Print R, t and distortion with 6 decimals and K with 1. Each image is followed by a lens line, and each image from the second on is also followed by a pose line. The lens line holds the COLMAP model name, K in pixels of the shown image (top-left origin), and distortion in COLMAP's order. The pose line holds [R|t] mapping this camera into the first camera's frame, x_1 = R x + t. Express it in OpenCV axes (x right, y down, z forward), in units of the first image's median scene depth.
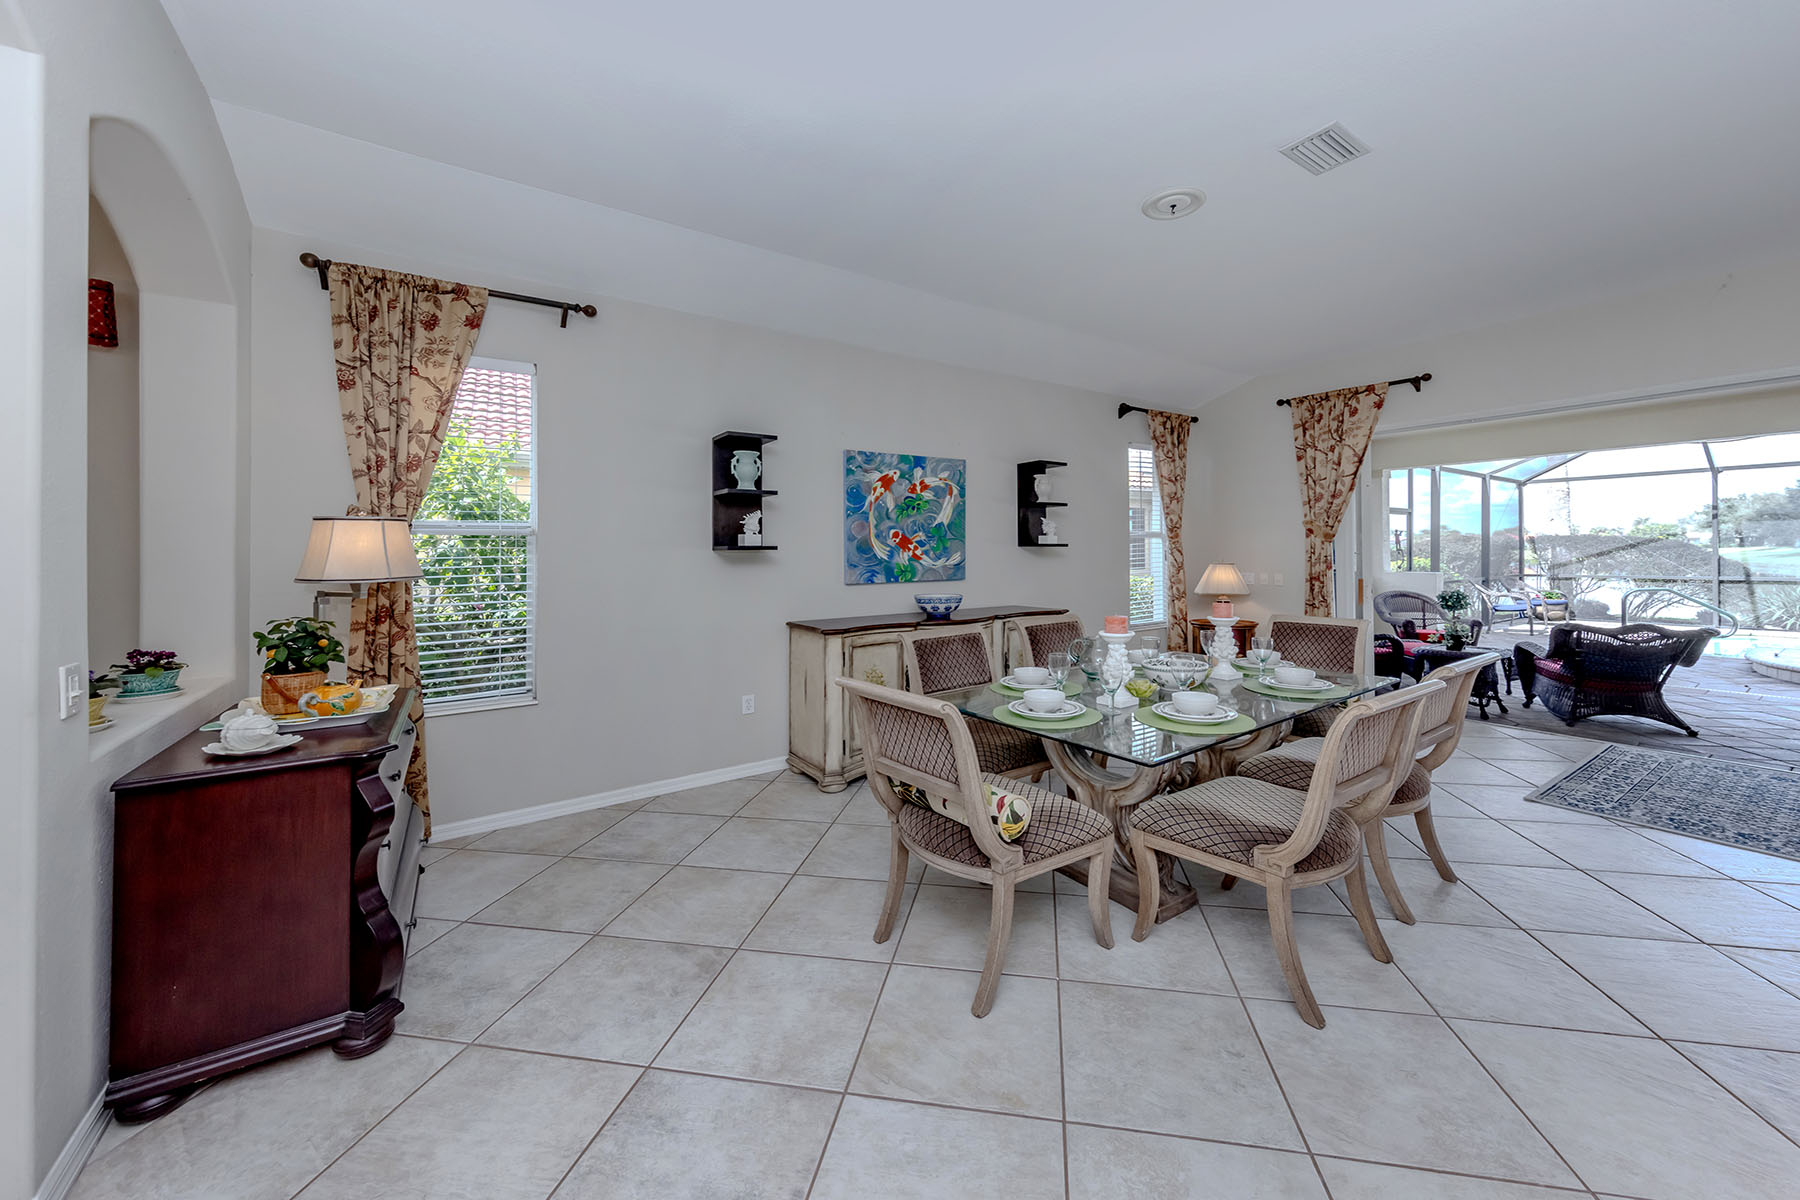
lens RADIAL K [[683.8, 0, 925.3], [0, 683.8, 545.2], [0, 0, 1]] dist [0.014791, -0.000163]
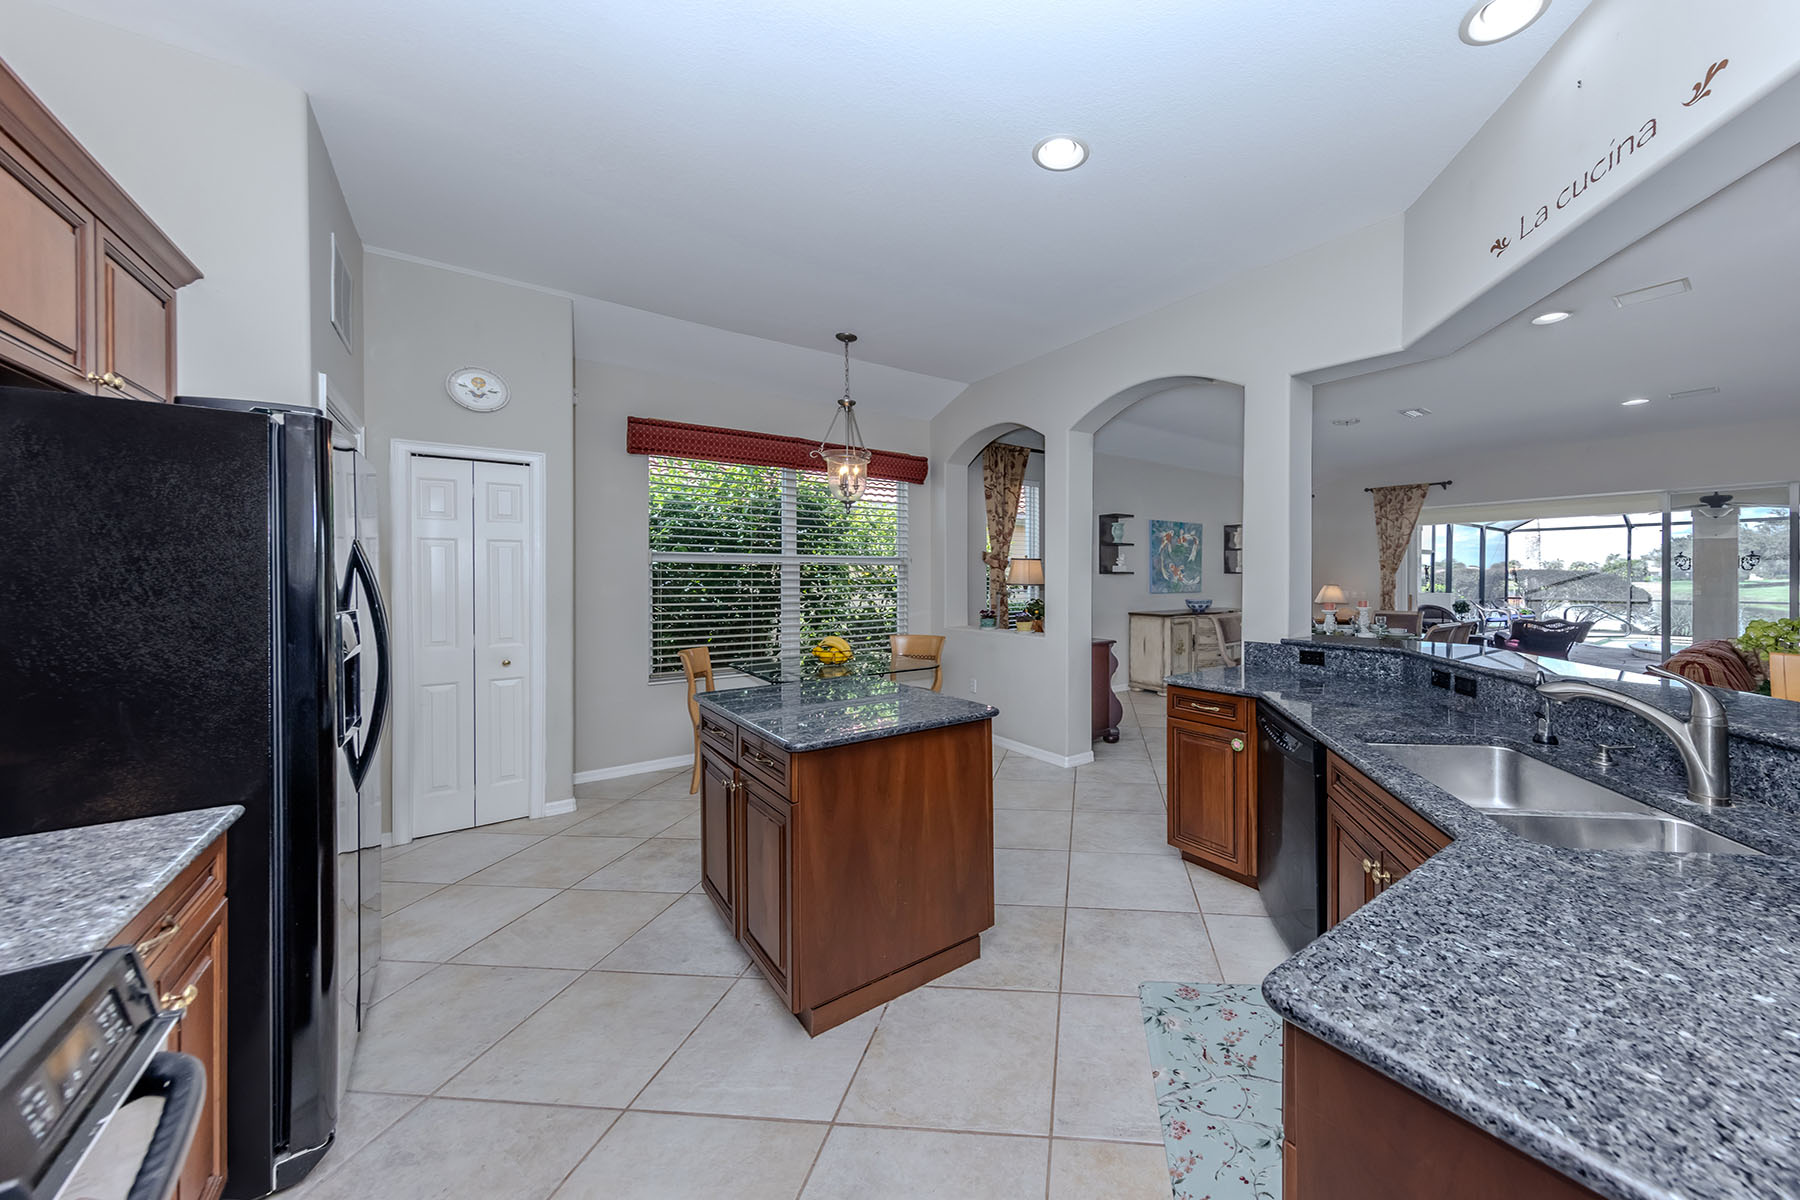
lens RADIAL K [[663.6, 0, 1039.3], [0, 663.6, 575.4], [0, 0, 1]] dist [0.024395, -0.000012]
pose [[0.995574, 0.009628, 0.093482, -0.532006], [-0.010149, 0.999935, 0.005101, 0.003253], [-0.093426, -0.006027, 0.995608, -0.684399]]
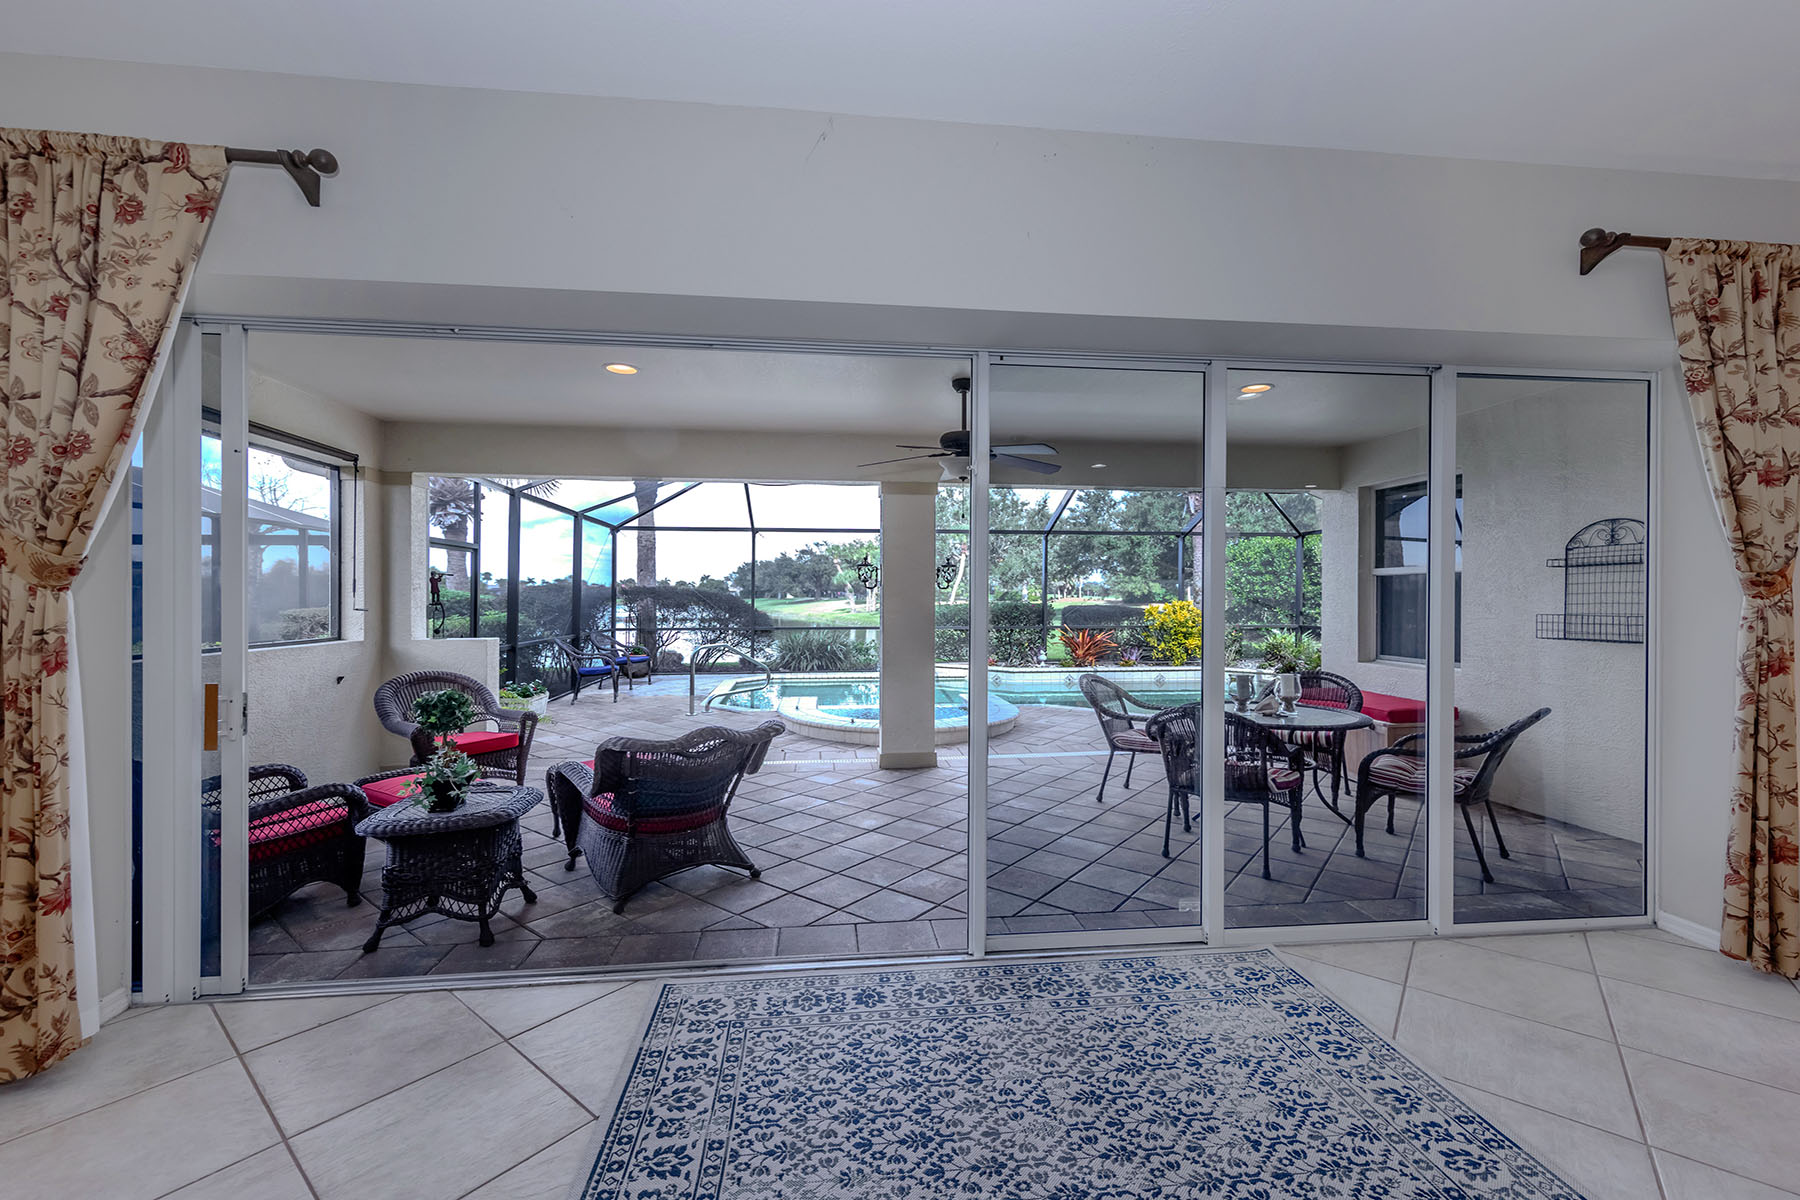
lens RADIAL K [[729.2, 0, 905.9], [0, 729.2, 589.9], [0, 0, 1]] dist [-0.001033, 0.000062]
pose [[0.480098, 0.017414, 0.877042, 0.552968], [-0.013848, 0.999829, -0.012272, -0.005996], [-0.877105, -0.006254, 0.480257, 0.542988]]
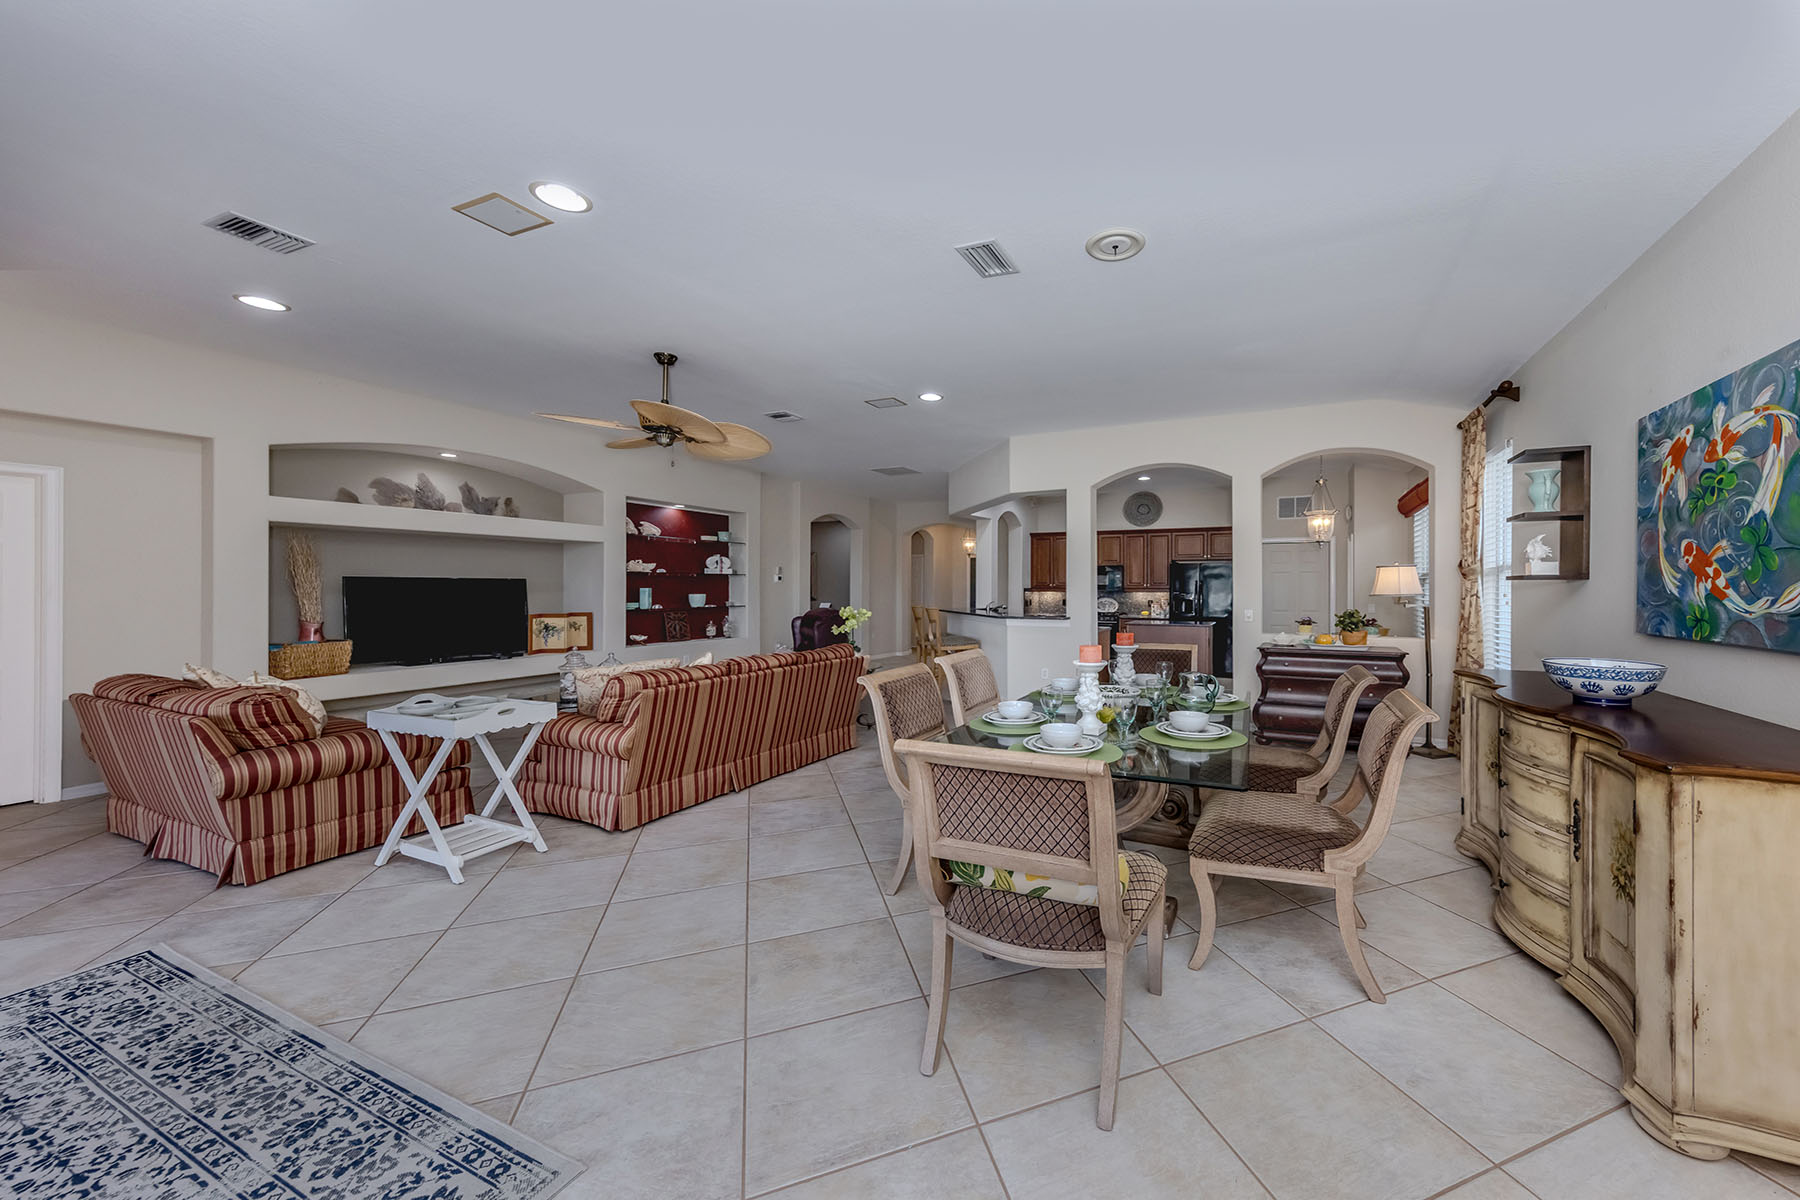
lens RADIAL K [[680.0, 0, 1007.1], [0, 680.0, 594.7], [0, 0, 1]] dist [-0.001968, 0.000274]
pose [[-0.838010, 0.014272, -0.545469, 0.646818], [0.011862, 0.999898, 0.007939, 0.009049], [0.545526, 0.000183, -0.838094, 1.100220]]
